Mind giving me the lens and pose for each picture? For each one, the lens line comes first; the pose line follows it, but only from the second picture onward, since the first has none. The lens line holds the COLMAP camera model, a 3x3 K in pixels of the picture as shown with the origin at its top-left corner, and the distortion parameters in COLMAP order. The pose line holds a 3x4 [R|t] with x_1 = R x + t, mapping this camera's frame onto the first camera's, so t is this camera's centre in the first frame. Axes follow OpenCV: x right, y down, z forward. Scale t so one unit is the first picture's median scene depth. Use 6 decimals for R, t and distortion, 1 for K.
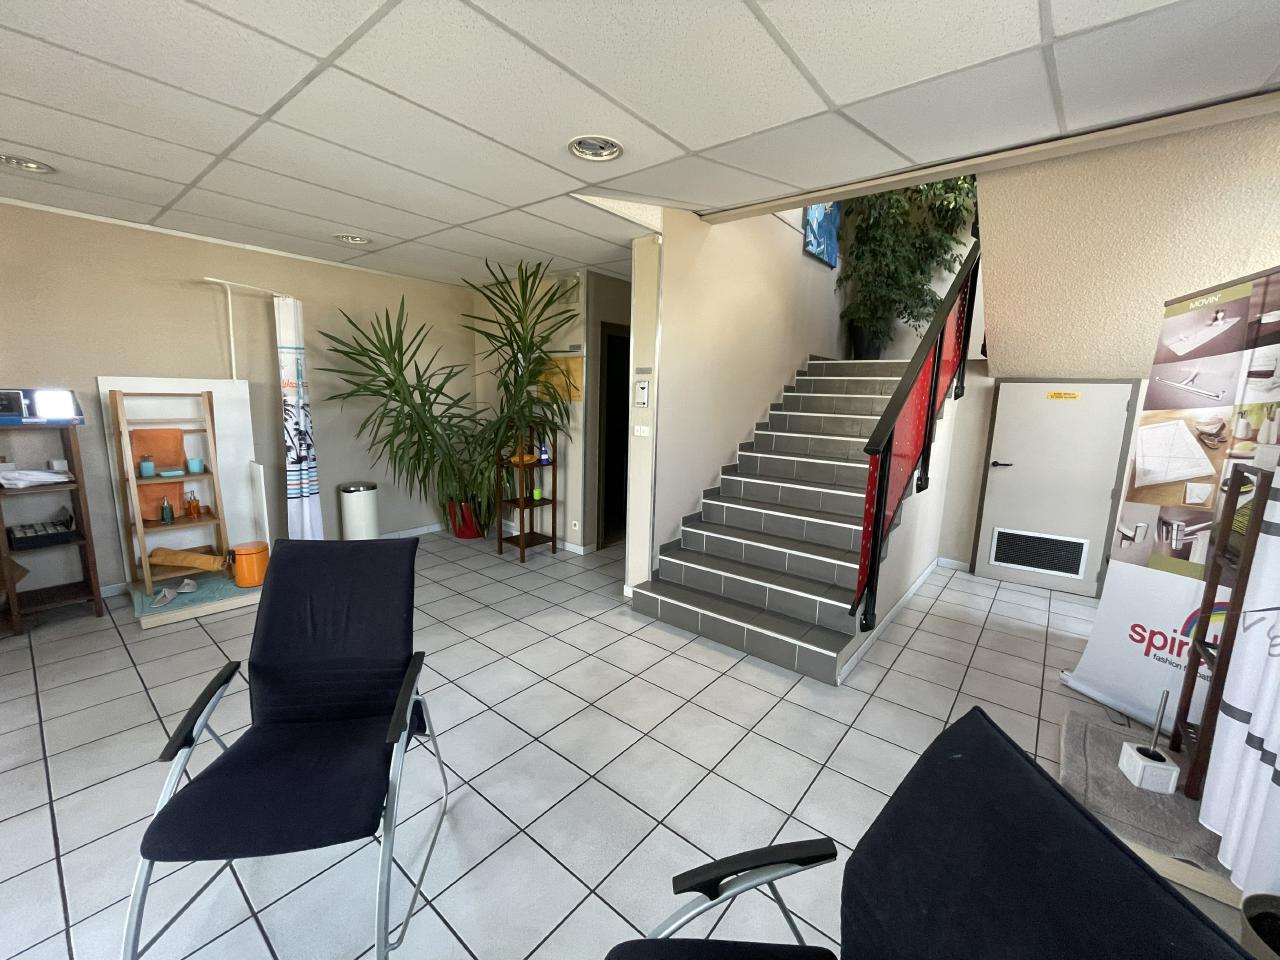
lens RADIAL K [[519.0, 0, 646.8], [0, 519.0, 478.6], [0, 0, 1]] dist [-0.002946, 0.000430]
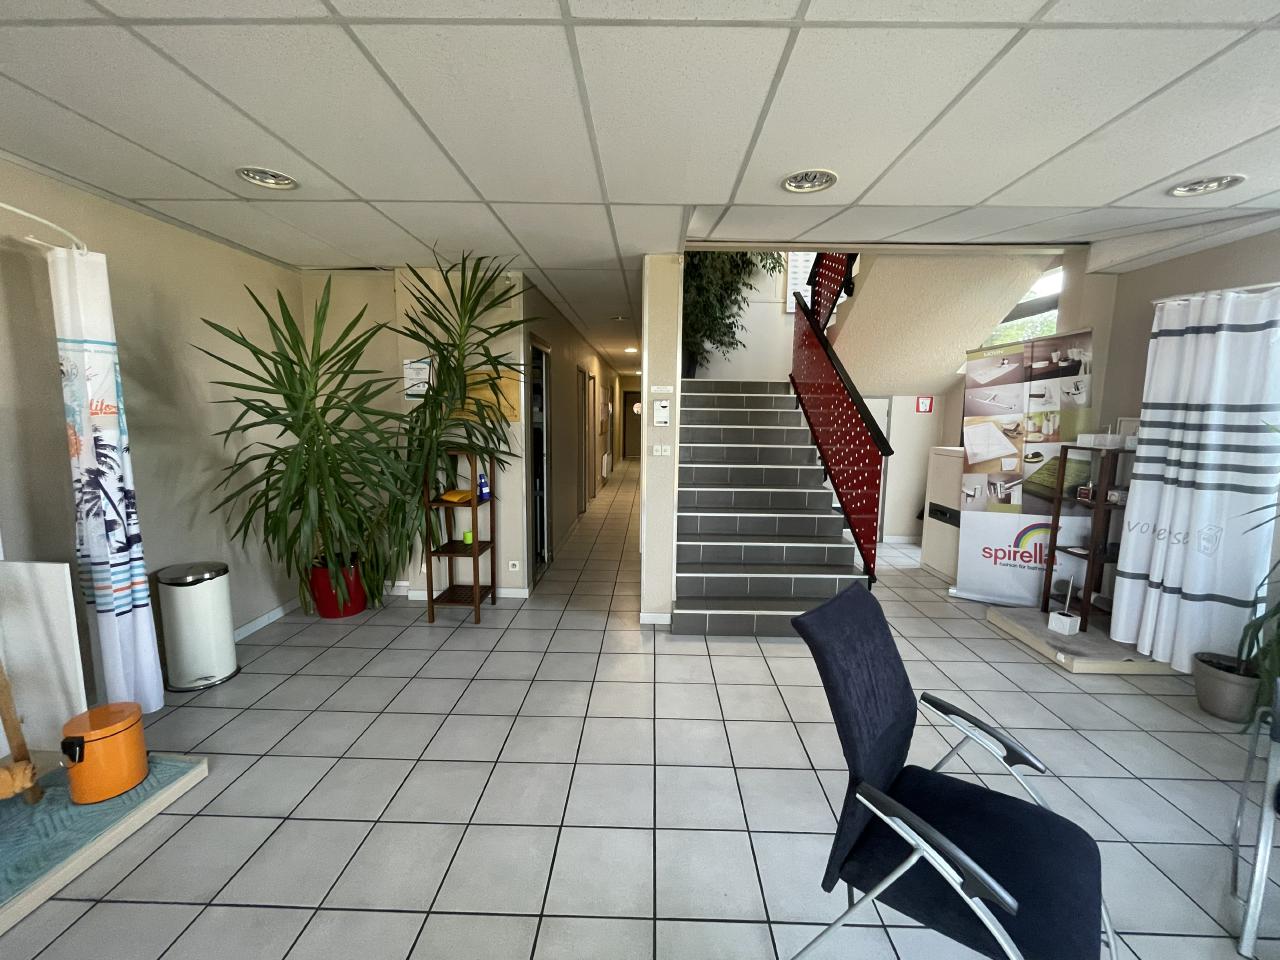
lens RADIAL K [[519.0, 0, 643.8], [0, 519.0, 478.9], [0, 0, 1]] dist [-0.002946, 0.000430]
pose [[0.789680, -0.098970, 0.605484, -0.855623], [0.110891, 0.993673, 0.017796, -0.080486], [-0.603414, 0.053090, 0.795659, 0.329613]]
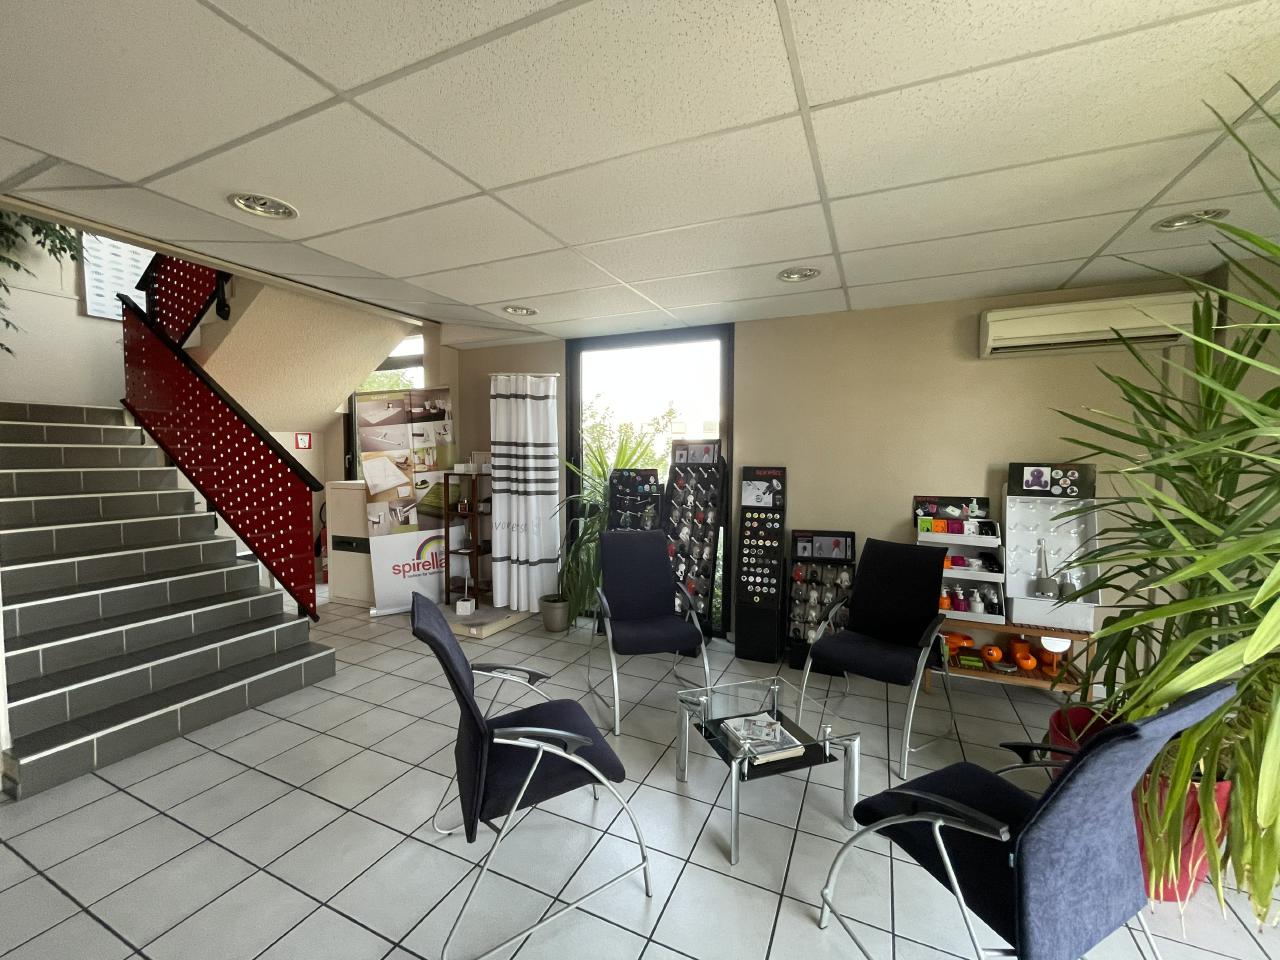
lens RADIAL K [[519.0, 0, 641.5], [0, 519.0, 480.1], [0, 0, 1]] dist [-0.002946, 0.000430]
pose [[-0.245171, -0.079245, 0.966236, -1.036964], [0.147403, 0.982019, 0.117941, -0.108783], [-0.958209, 0.171342, -0.229081, 0.509368]]
